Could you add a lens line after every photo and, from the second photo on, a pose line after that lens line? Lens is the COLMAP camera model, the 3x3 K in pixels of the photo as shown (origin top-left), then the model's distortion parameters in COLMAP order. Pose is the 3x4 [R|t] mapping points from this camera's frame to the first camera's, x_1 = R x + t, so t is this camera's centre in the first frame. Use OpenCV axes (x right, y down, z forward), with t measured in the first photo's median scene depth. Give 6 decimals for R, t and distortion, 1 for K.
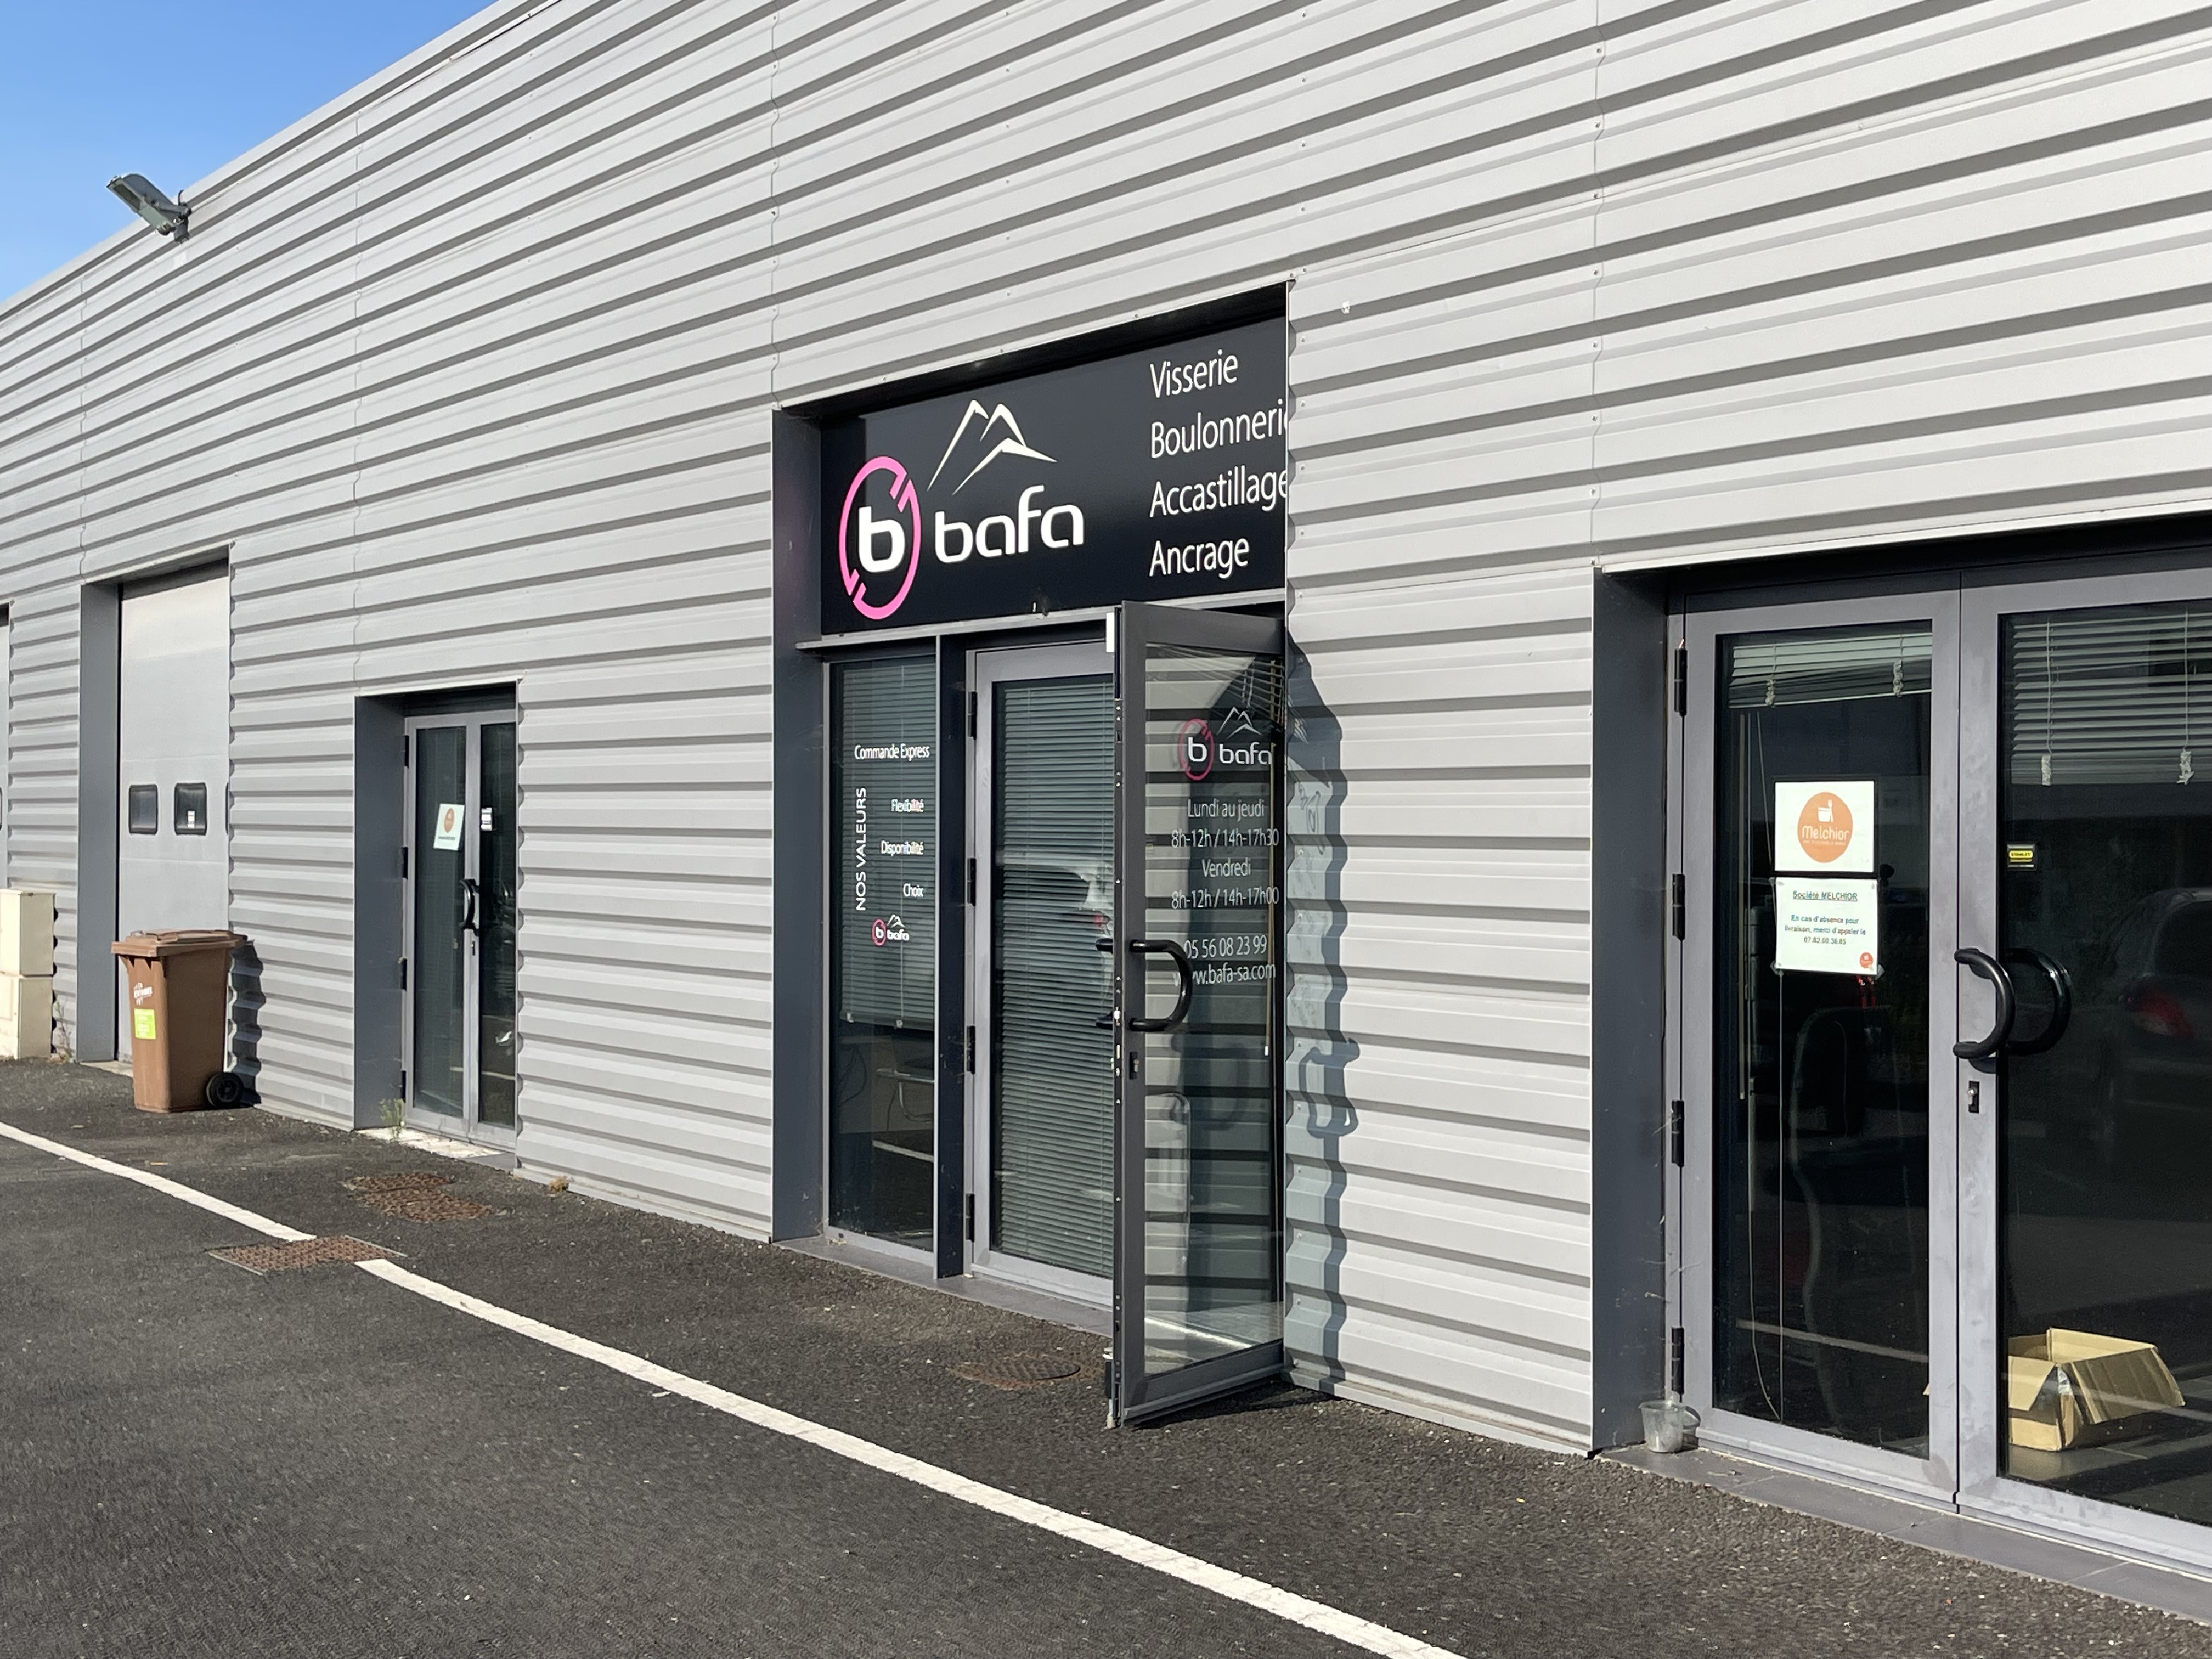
lens RADIAL K [[2768.6, 0, 1101.4], [0, 2768.6, 824.5], [0, 0, 1]] dist [0.029791, 0.000000]
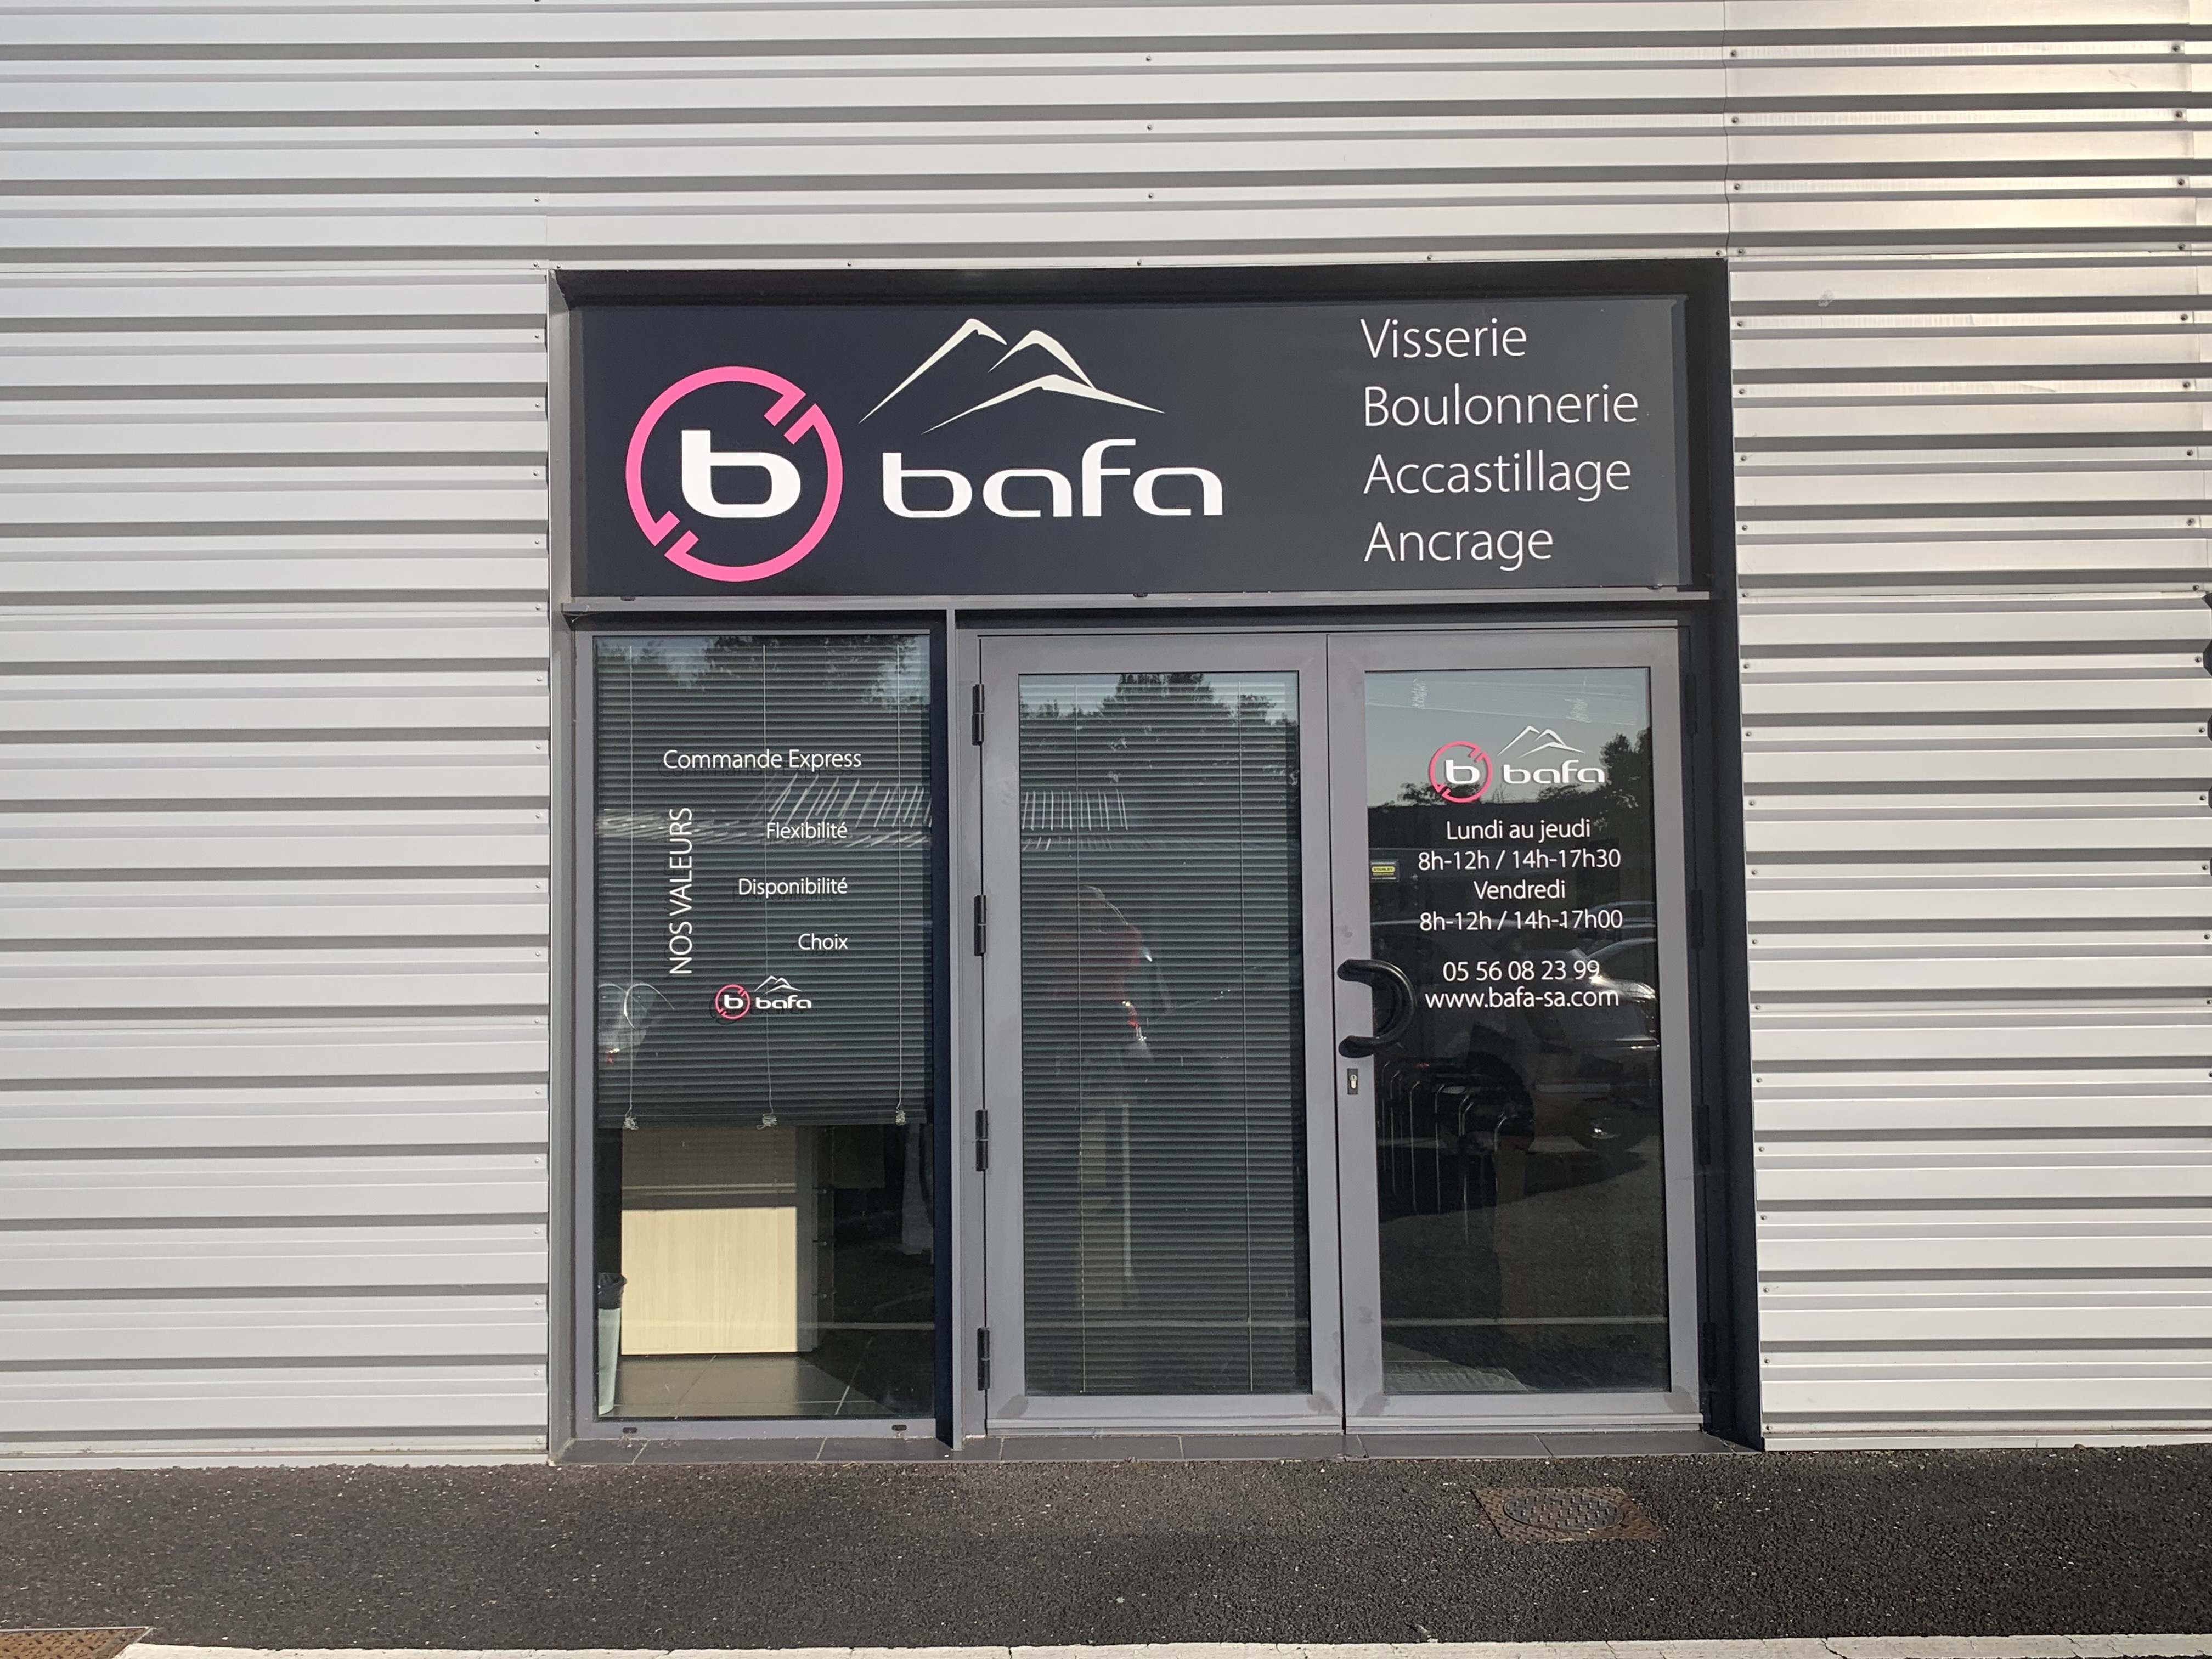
lens RADIAL K [[1922.0, 0, 1102.6], [0, 1922.0, 836.3], [0, 0, 1]] dist [0.065118, -0.020218]
pose [[0.562435, 0.010895, 0.826770, -0.496355], [0.016697, 0.999560, -0.024531, 0.009848], [-0.826673, 0.027601, 0.562005, 0.683895]]
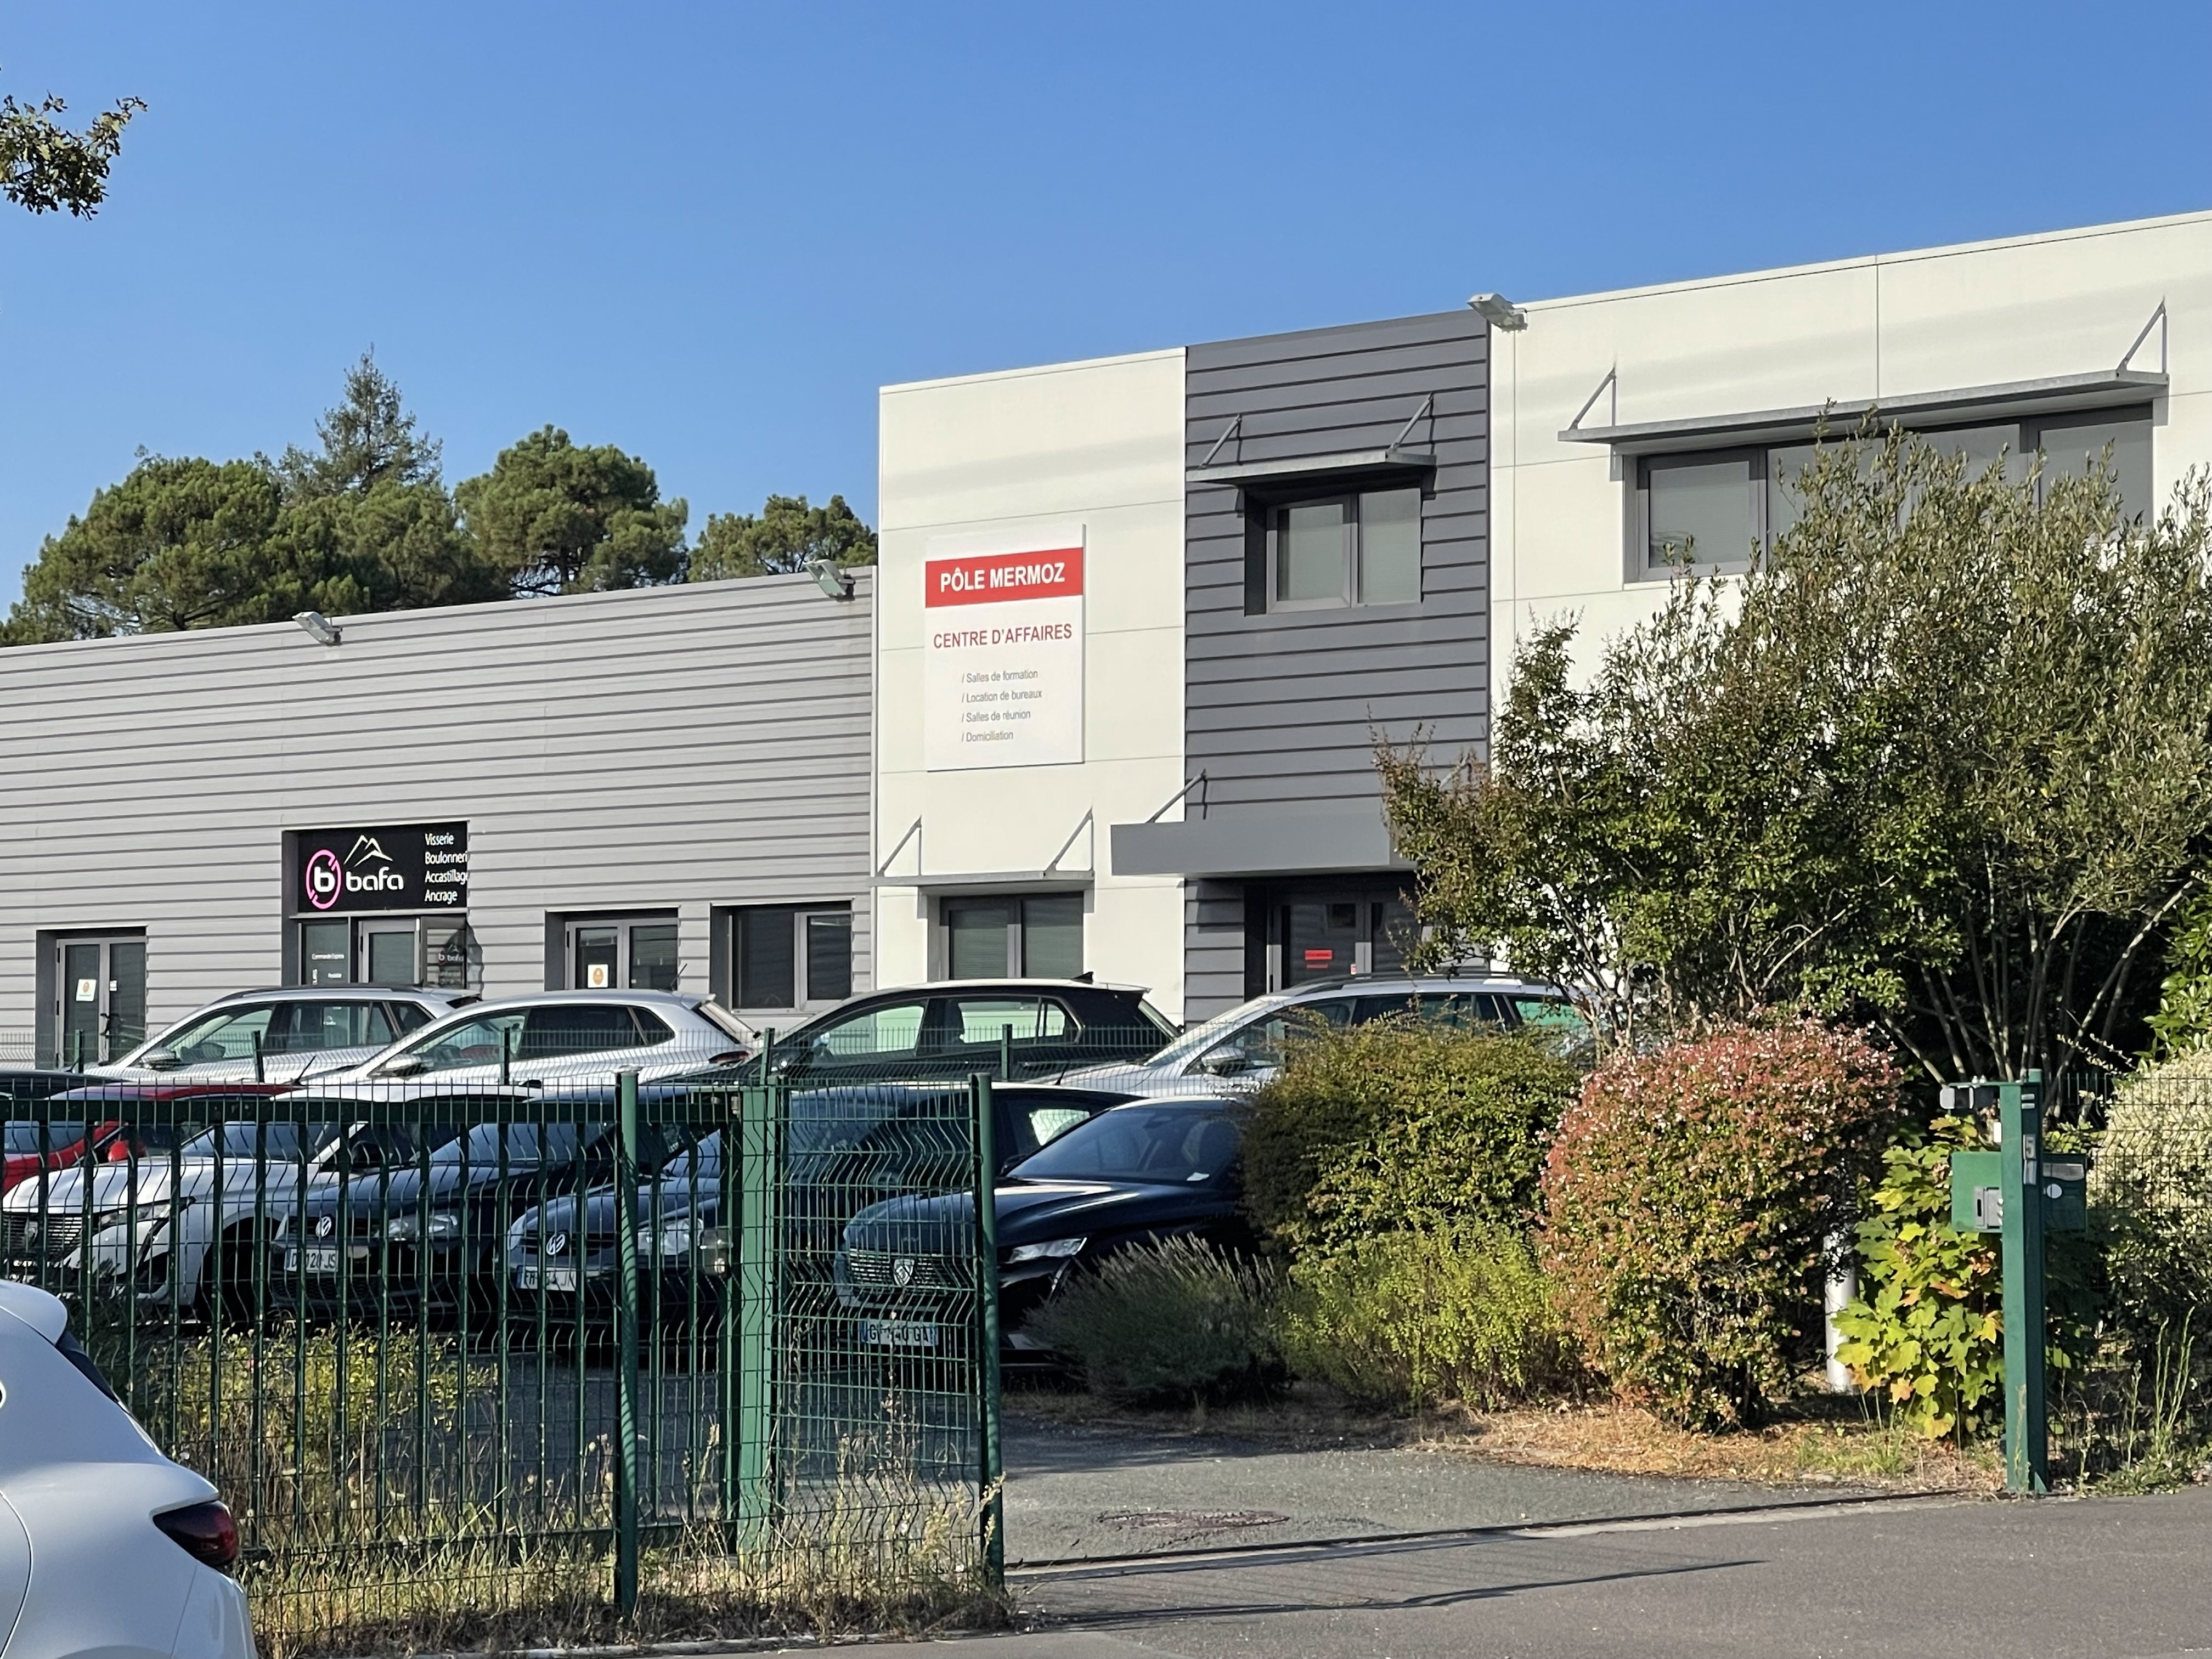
lens RADIAL K [[6067.3, 0, 1105.9], [0, 6067.3, 829.9], [0, 0, 1]] dist [-0.200723, 0.000000]
pose [[0.987480, 0.007296, 0.157574, -0.283795], [0.000316, 0.998836, -0.048230, 0.151388], [-0.157743, 0.047676, 0.986329, -5.535637]]
